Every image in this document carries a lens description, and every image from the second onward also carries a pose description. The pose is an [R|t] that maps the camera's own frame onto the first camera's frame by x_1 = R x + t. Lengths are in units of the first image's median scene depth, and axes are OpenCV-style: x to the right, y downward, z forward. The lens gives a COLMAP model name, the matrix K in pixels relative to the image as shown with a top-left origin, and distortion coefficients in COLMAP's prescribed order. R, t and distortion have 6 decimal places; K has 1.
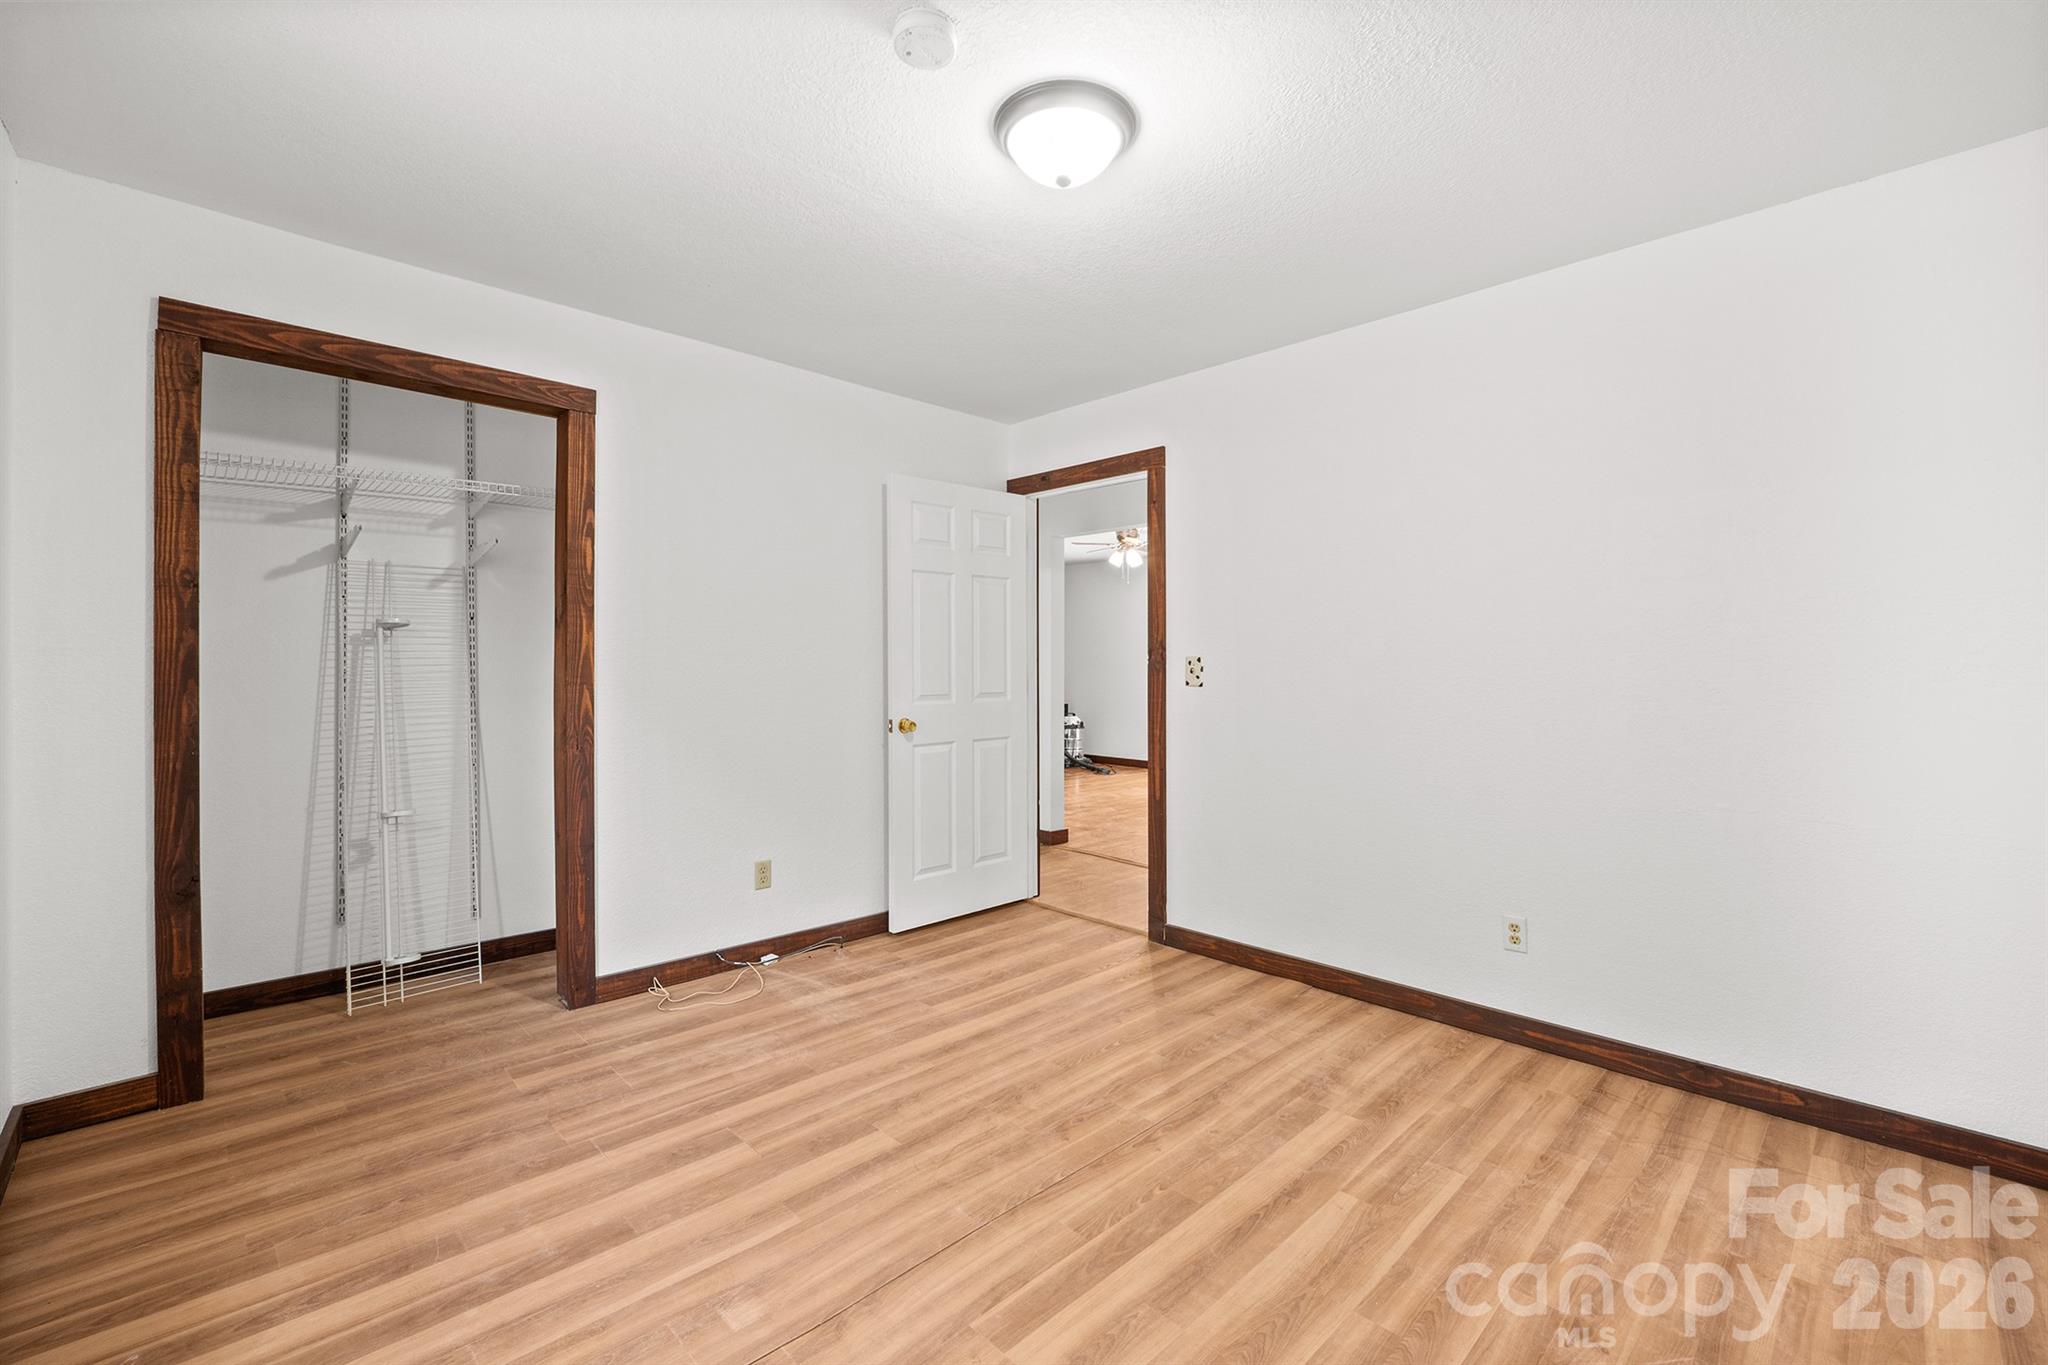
lens RADIAL K [[859.7, 0, 1030.4], [0, 859.7, 665.9], [0, 0, 1]] dist [-0.006118, -0.000493]
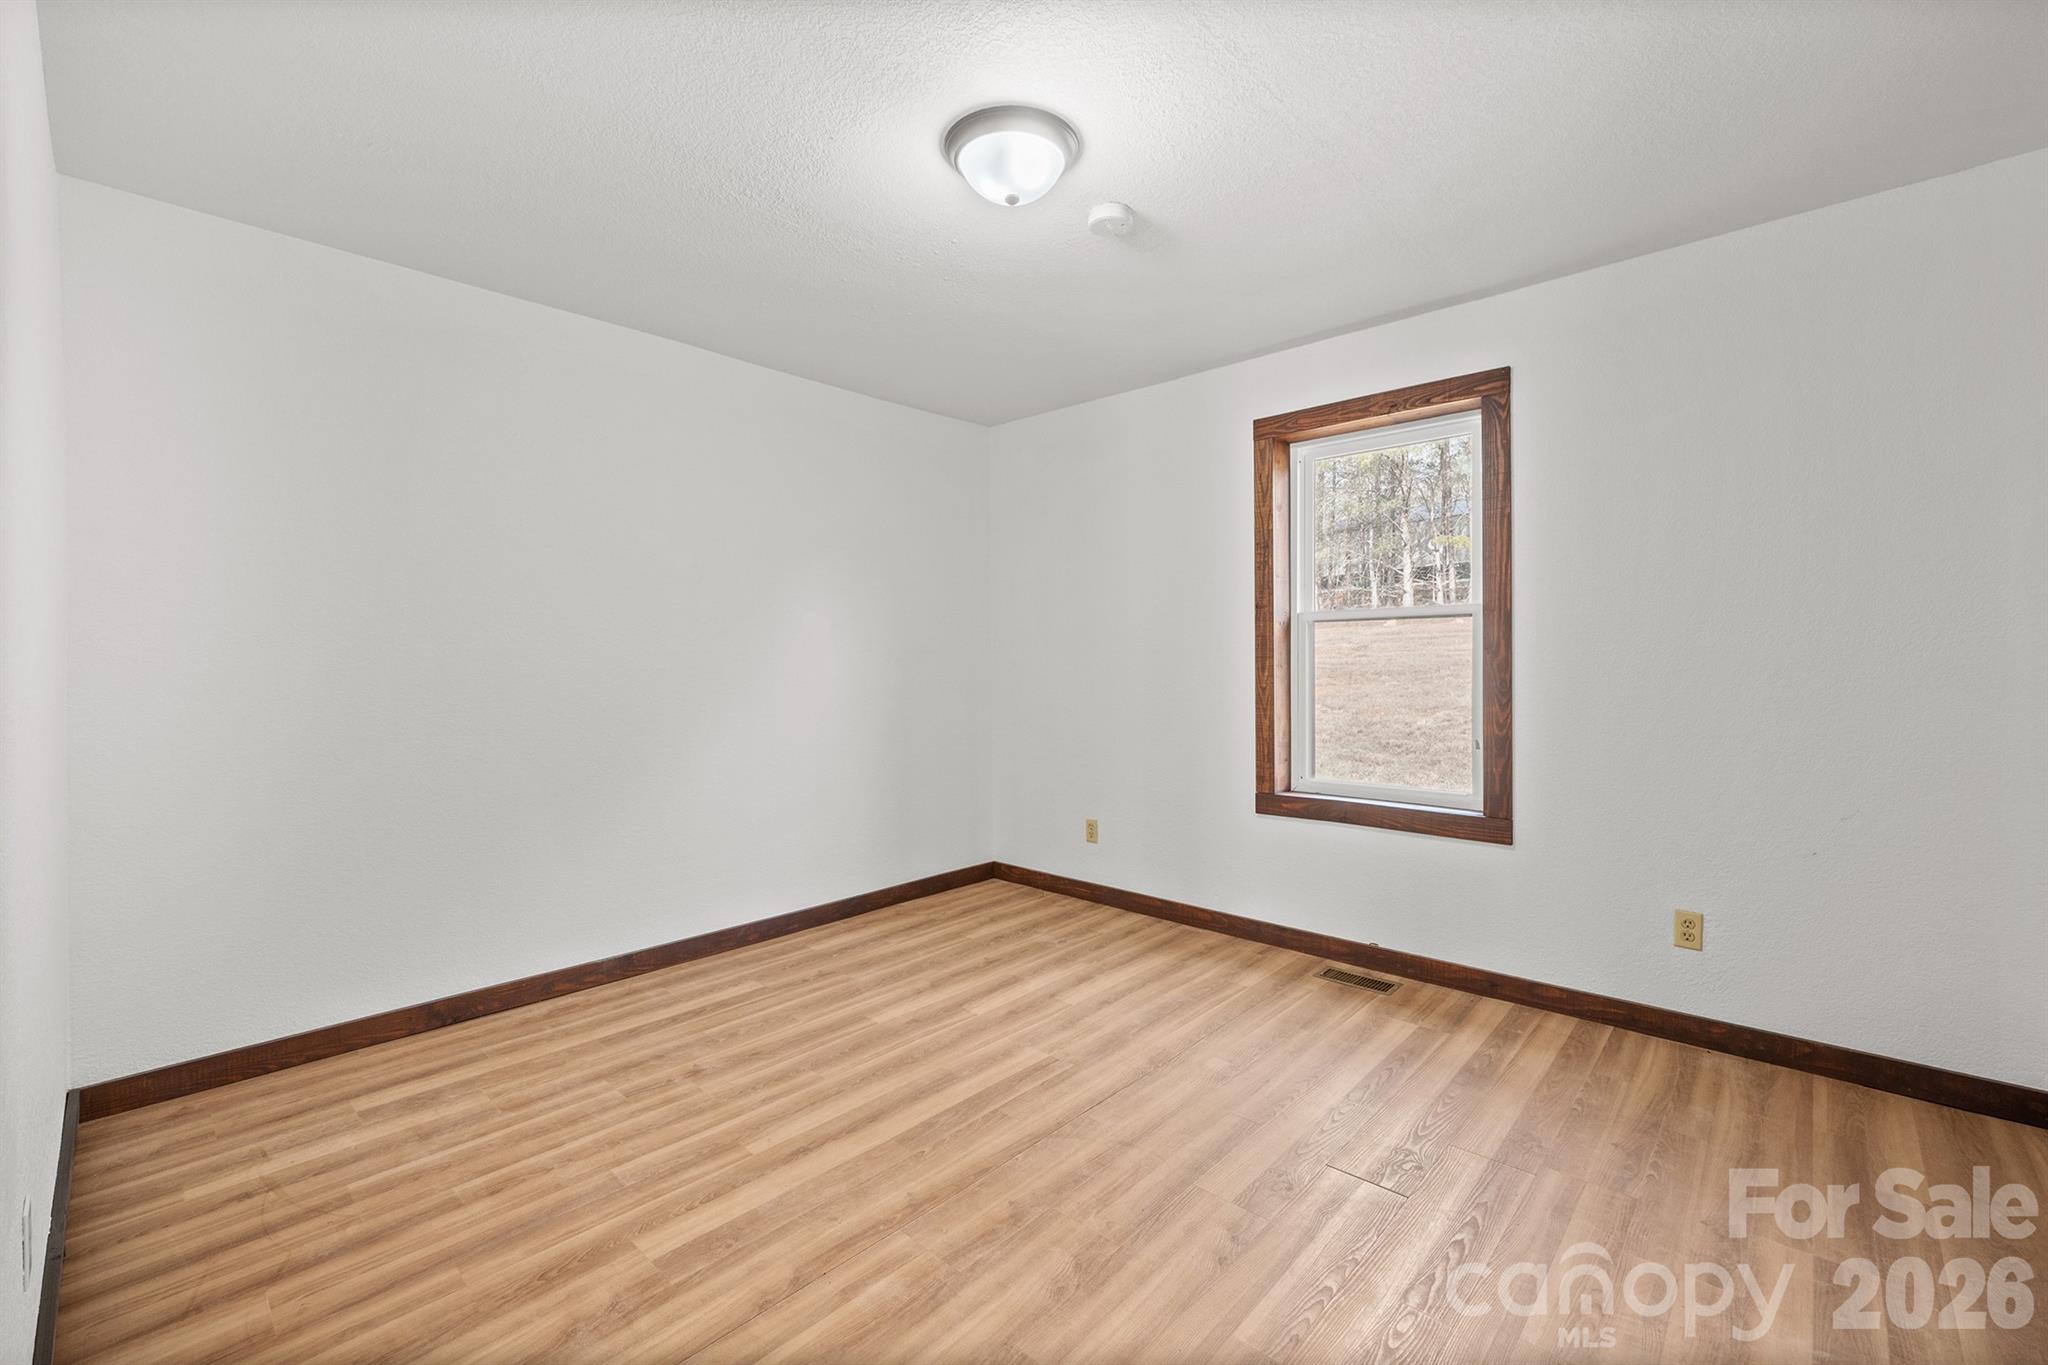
lens RADIAL K [[859.7, 0, 1030.4], [0, 859.7, 665.9], [0, 0, 1]] dist [-0.006118, -0.000493]
pose [[-0.998612, 0.003542, -0.052542, 0.070494], [0.003507, 0.999994, 0.000766, 0.008799], [0.052545, 0.000581, -0.998618, 1.973145]]
